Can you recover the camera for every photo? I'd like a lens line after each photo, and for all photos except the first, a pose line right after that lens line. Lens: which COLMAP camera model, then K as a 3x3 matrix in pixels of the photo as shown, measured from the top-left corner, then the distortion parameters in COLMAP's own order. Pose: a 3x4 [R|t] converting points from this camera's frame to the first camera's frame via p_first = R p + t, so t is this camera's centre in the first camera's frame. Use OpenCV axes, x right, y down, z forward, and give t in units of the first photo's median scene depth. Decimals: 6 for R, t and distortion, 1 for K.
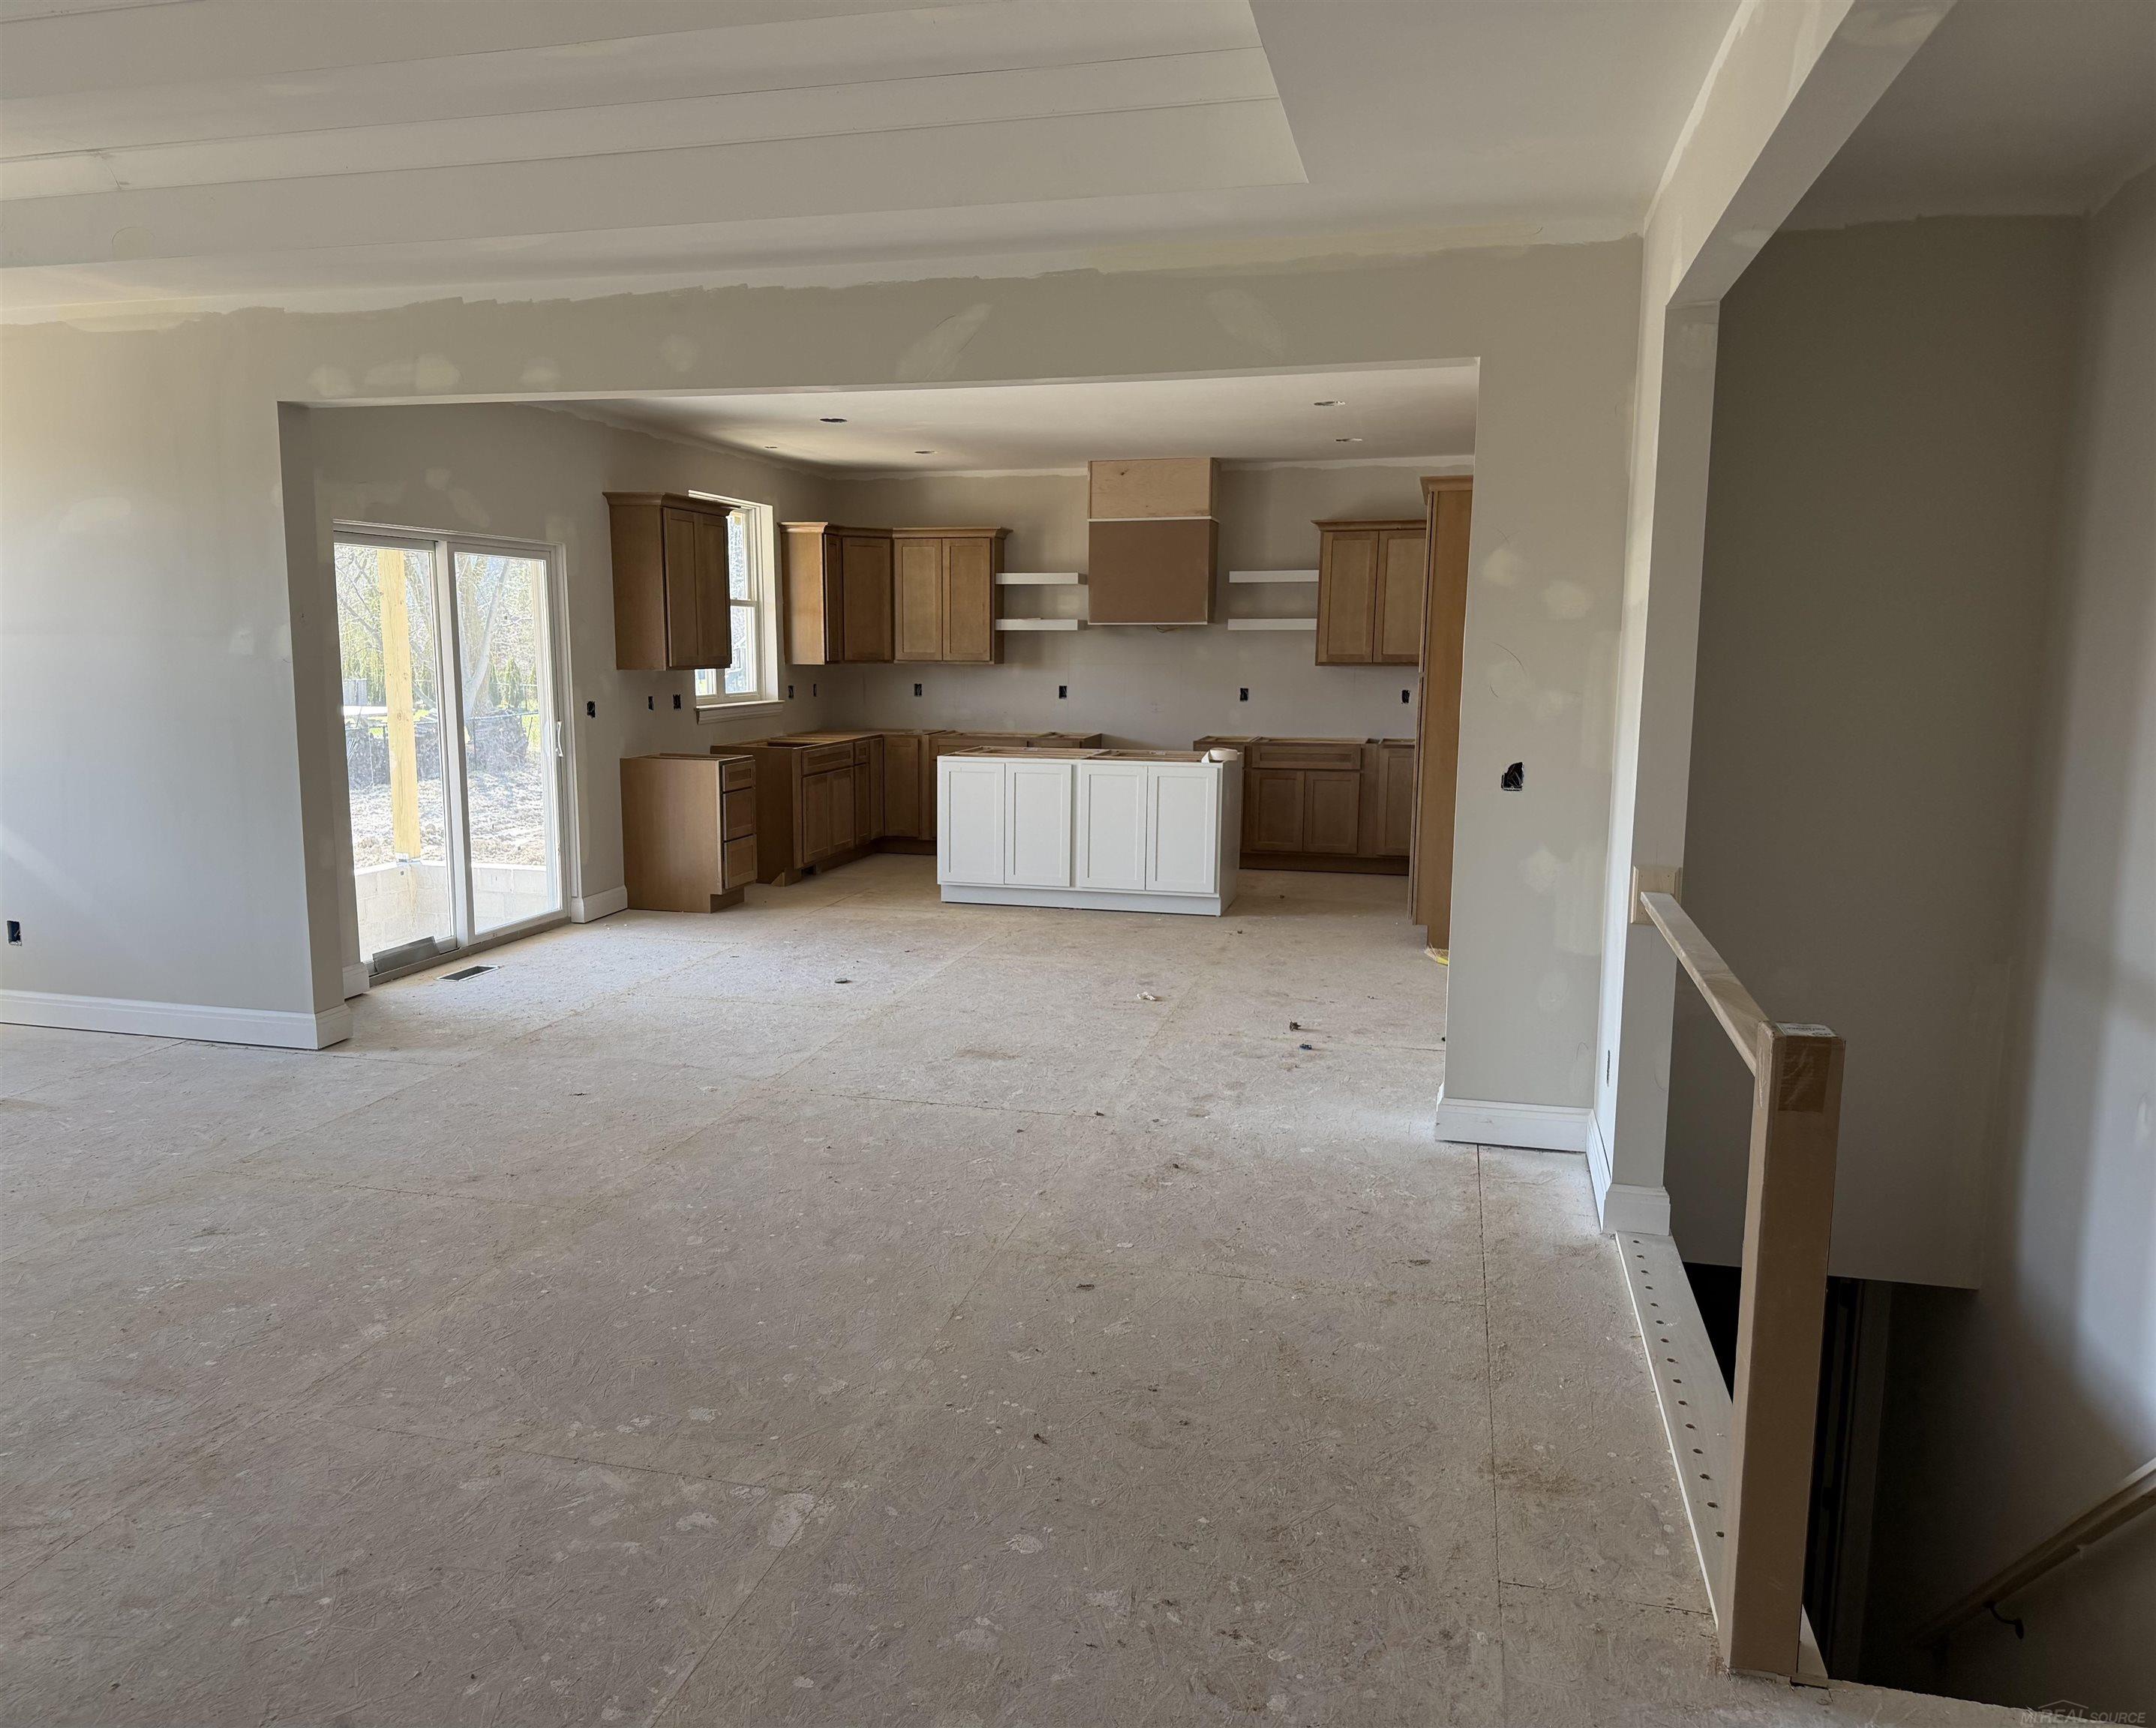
lens RADIAL K [[1623.6, 0, 995.2], [0, 1623.6, 869.6], [0, 0, 1]] dist [0.139509, -0.001383]
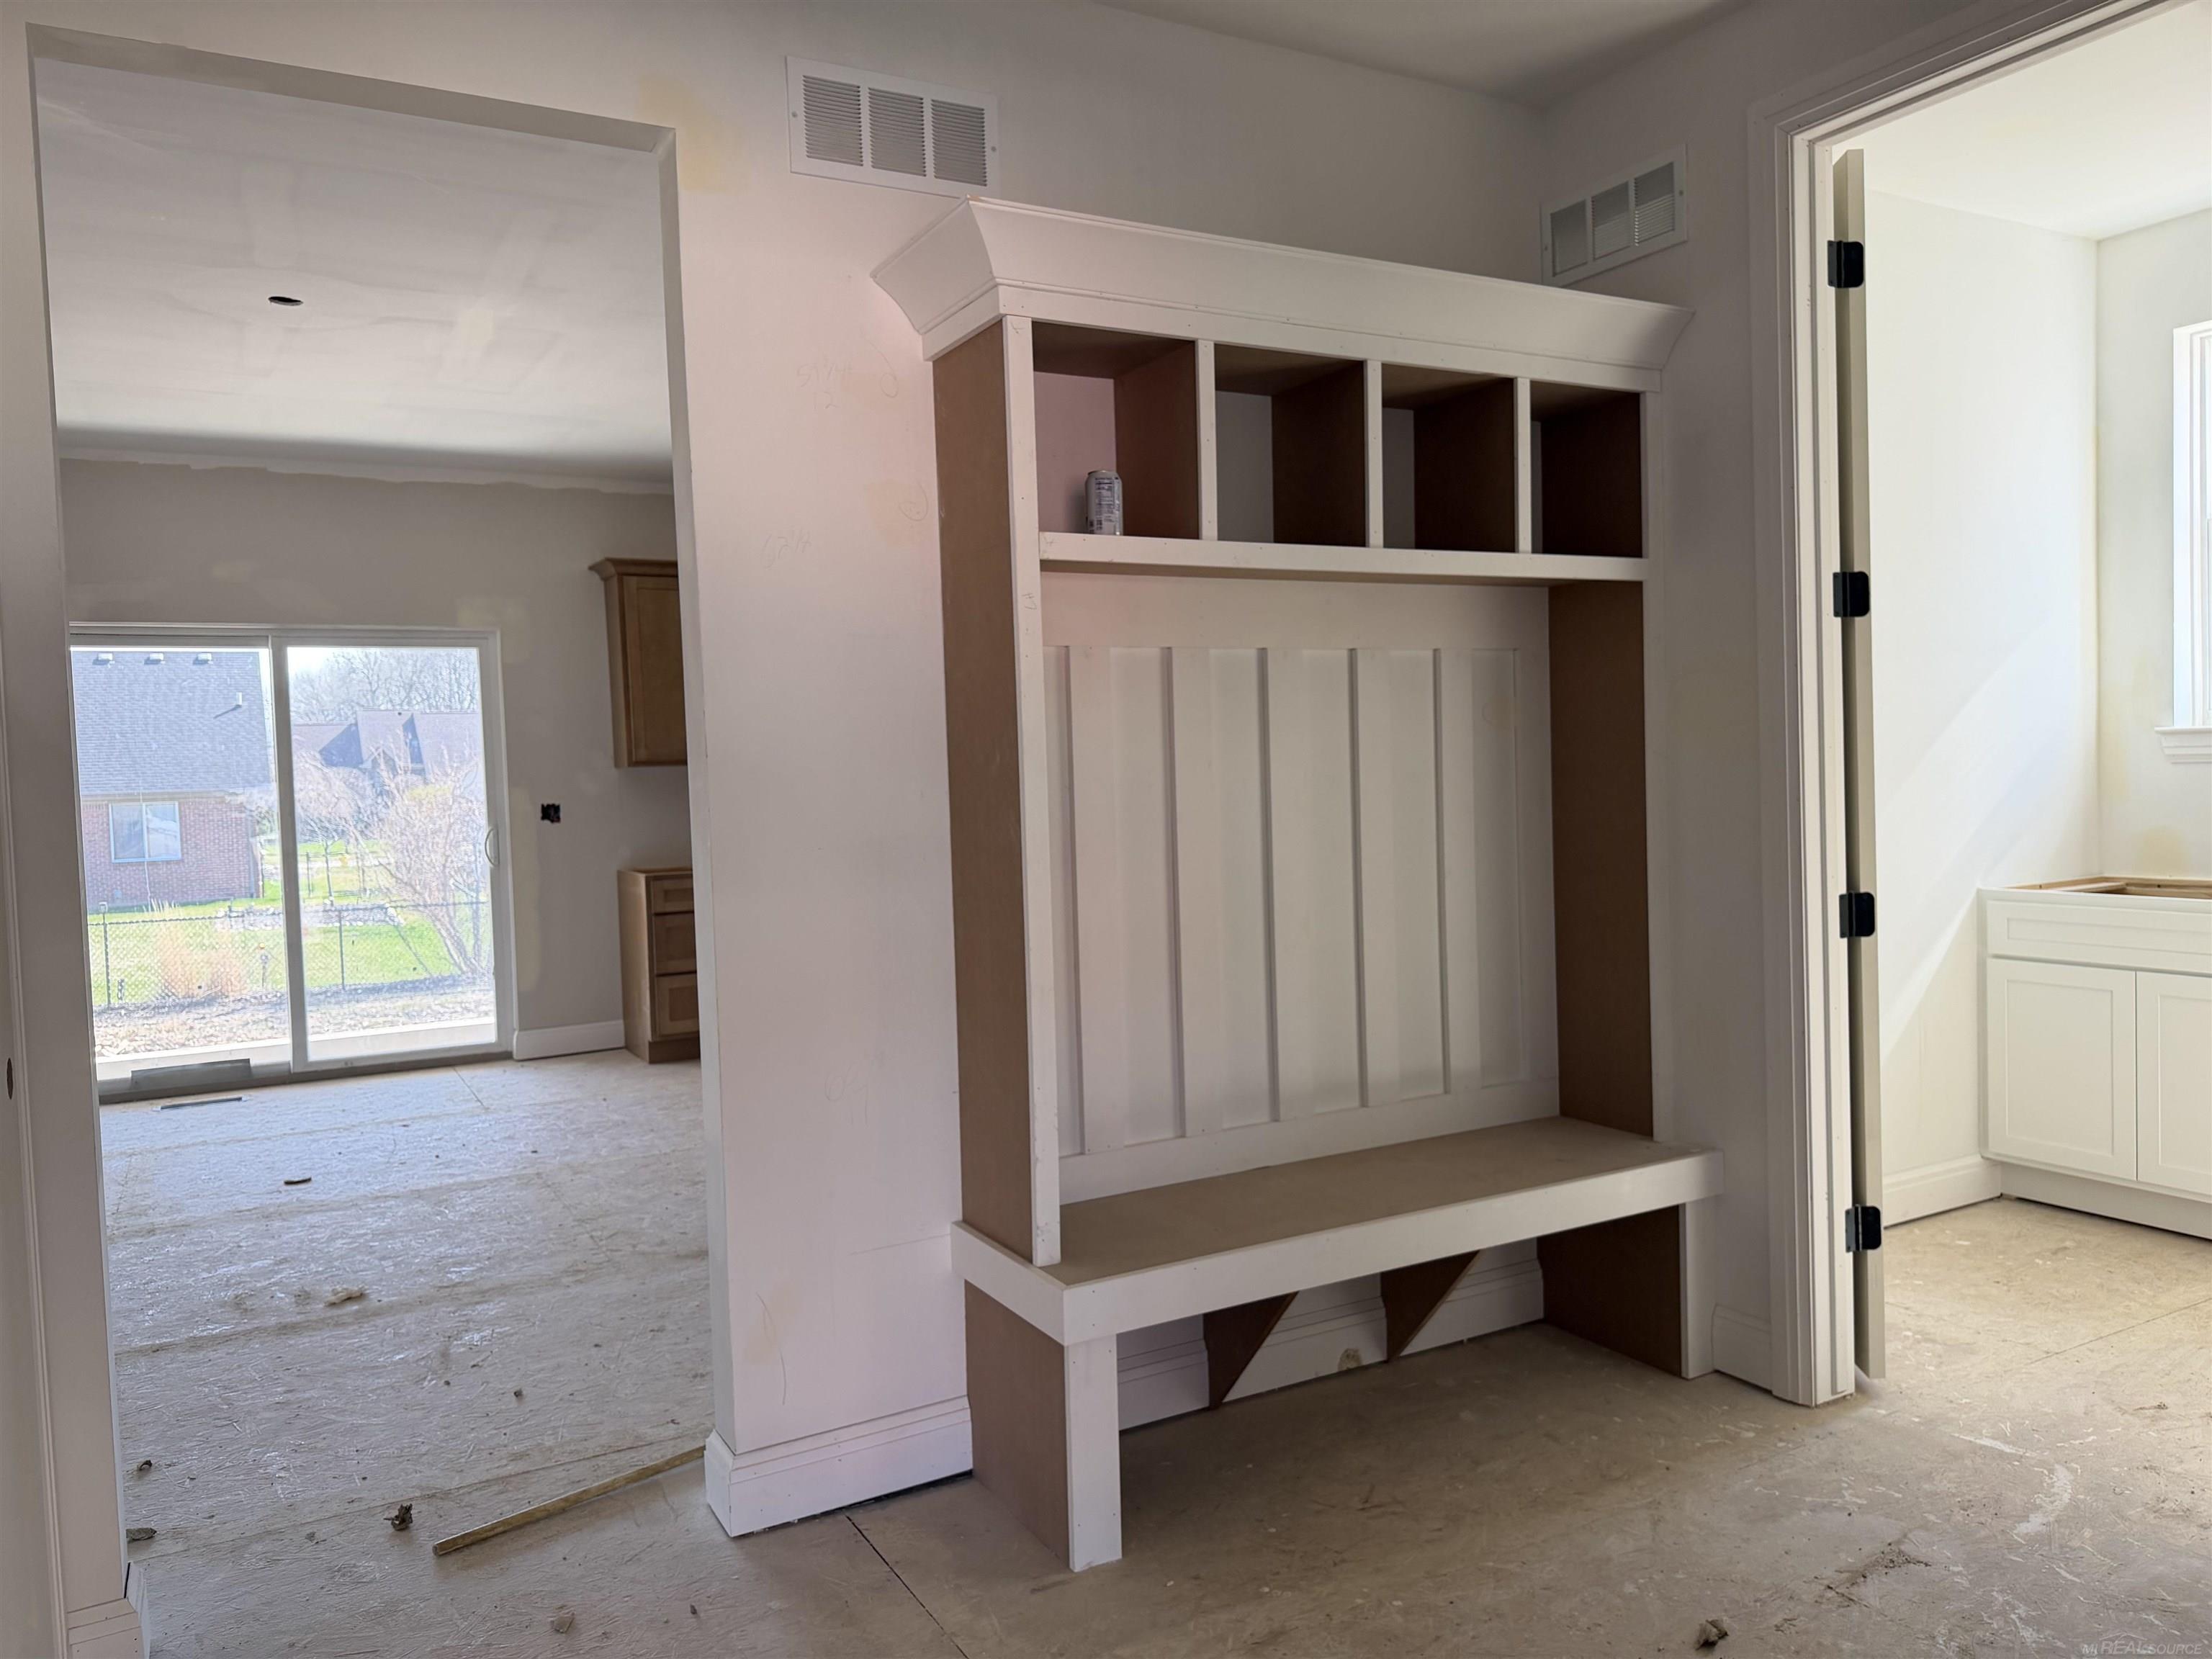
lens RADIAL K [[1552.3, 0, 1106.0], [0, 1552.3, 829.5], [0, 0, 1]] dist [0.095760, -0.128319]
pose [[0.709633, 0.000988, -0.704571, 0.492160], [-0.064974, 0.995830, -0.064045, -0.049470], [0.701569, 0.091227, 0.706738, 0.557691]]
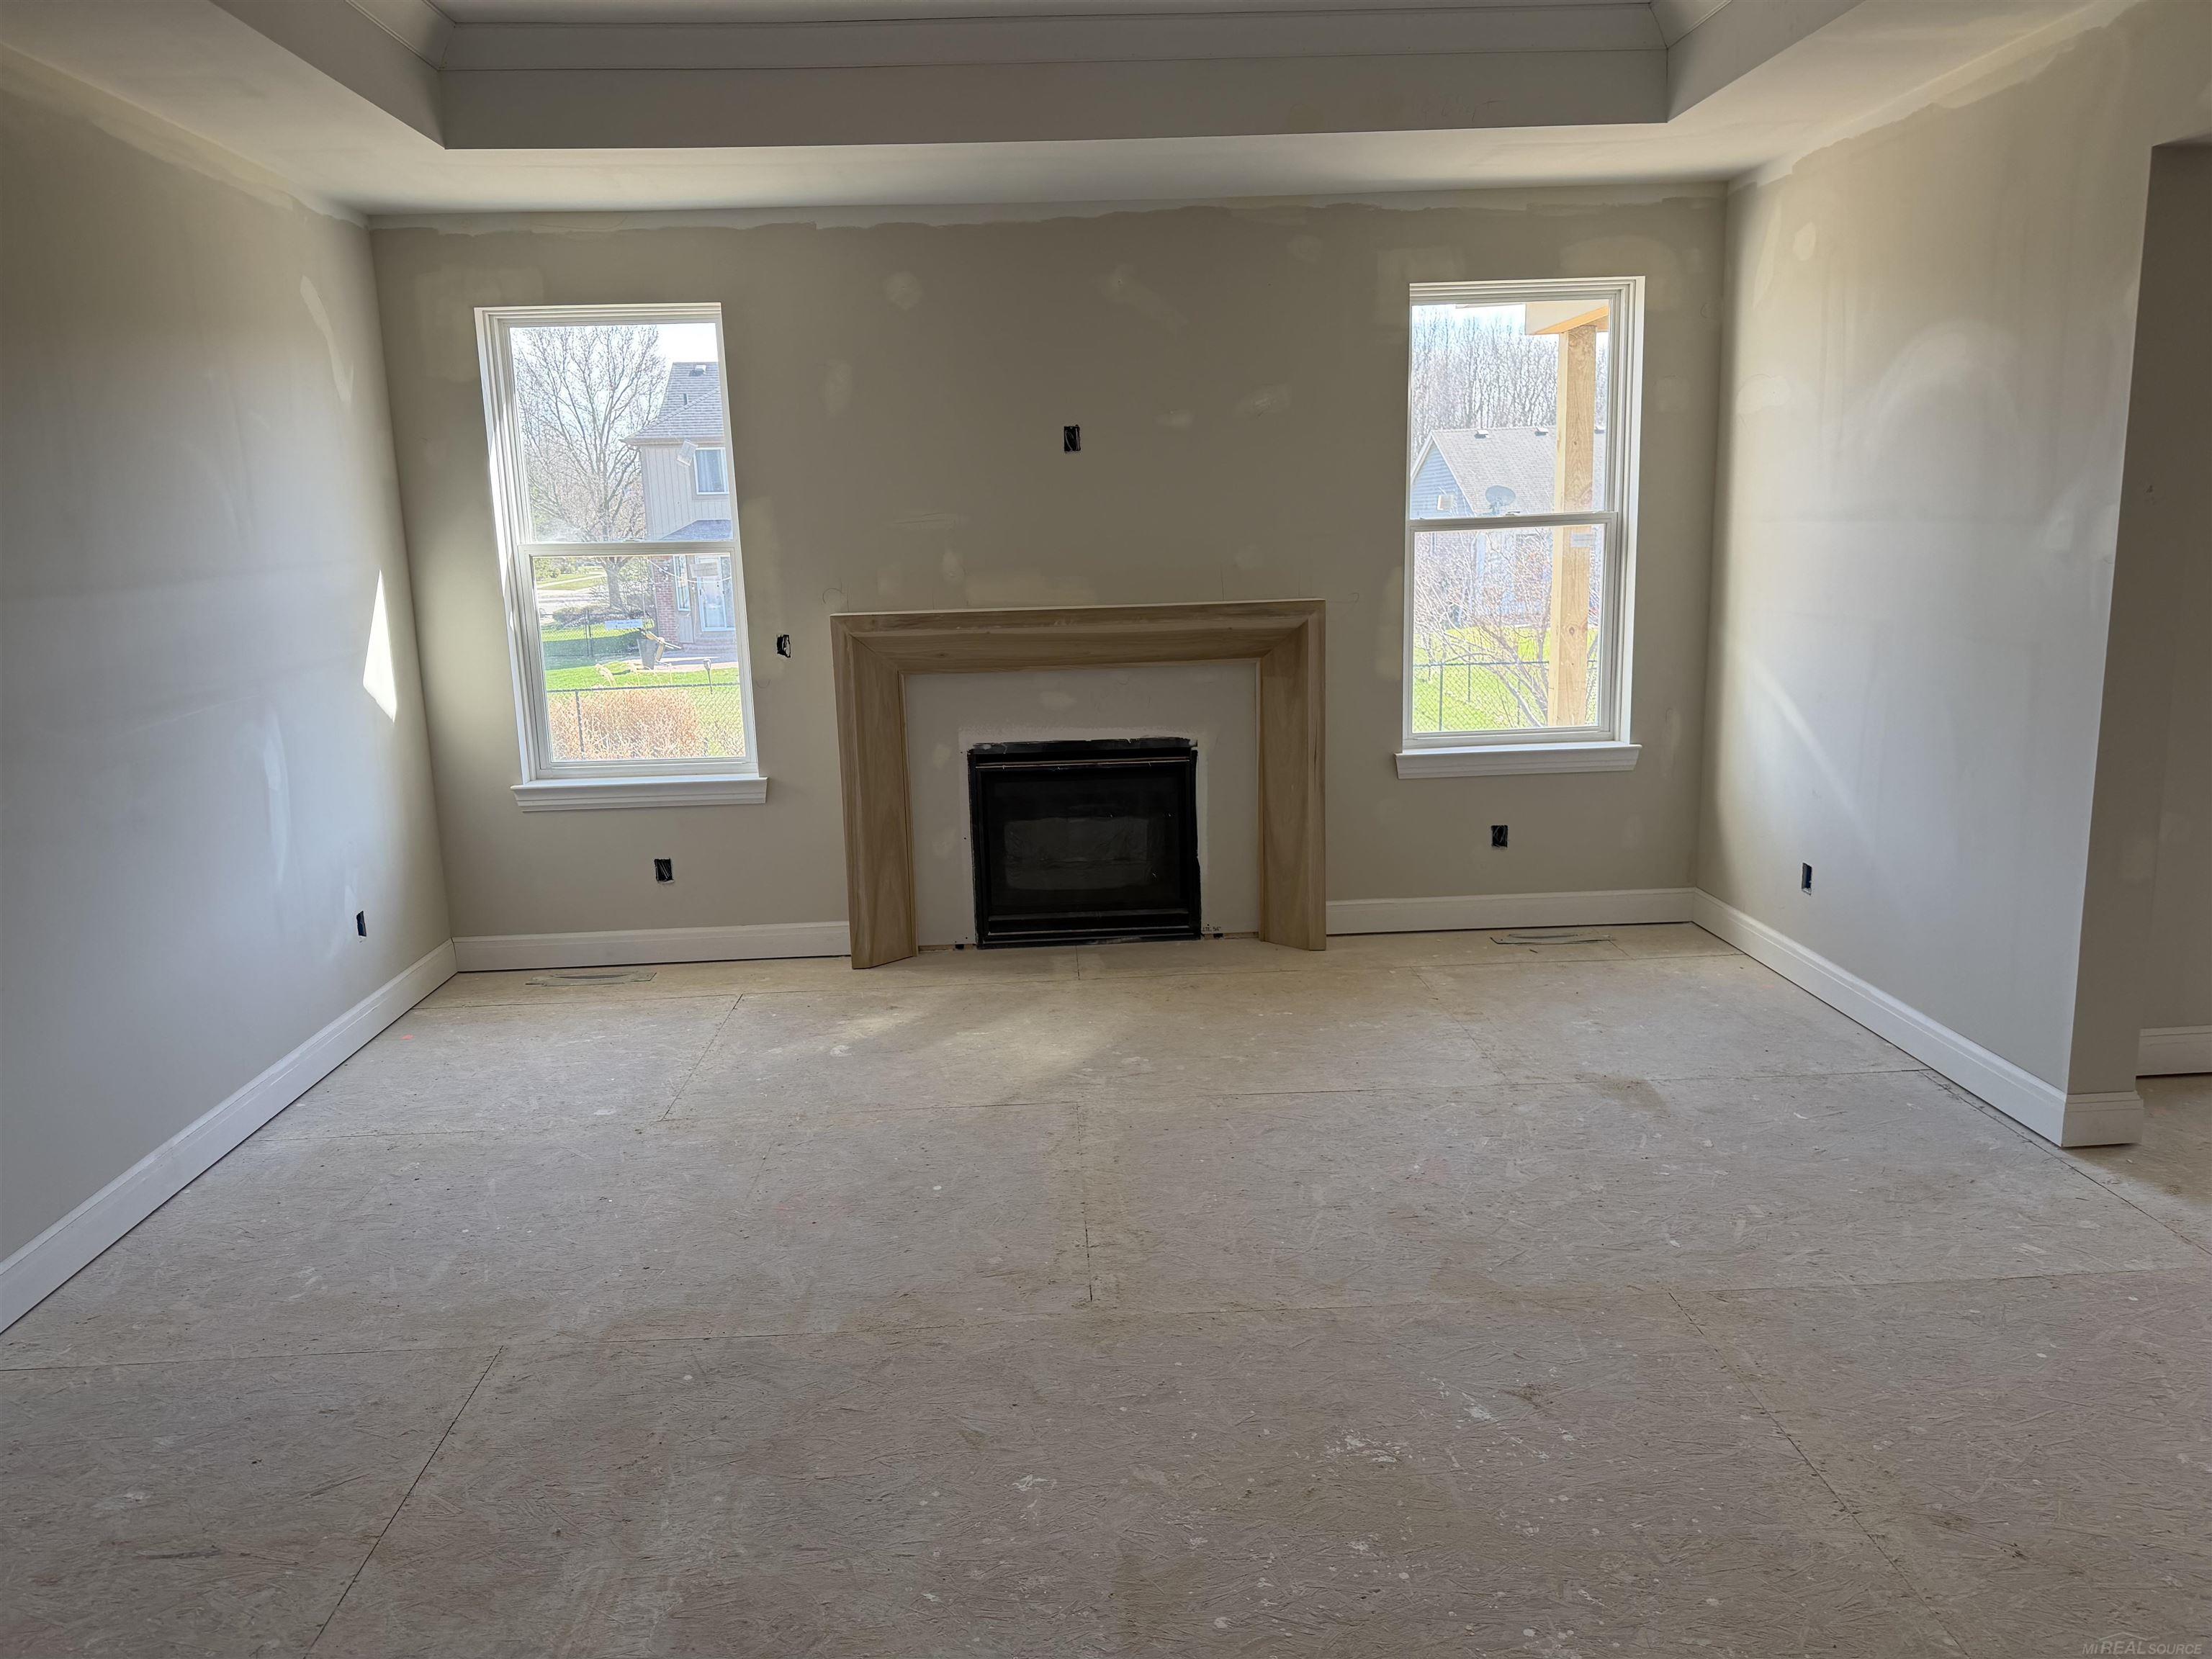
lens RADIAL K [[1552.3, 0, 1106.0], [0, 1552.3, 829.5], [0, 0, 1]] dist [0.095760, -0.128319]
pose [[0.313016, 0.184896, -0.931576, 0.023643], [-0.111358, 0.981246, 0.157337, -0.045881], [0.943197, 0.054490, 0.327736, 0.267372]]
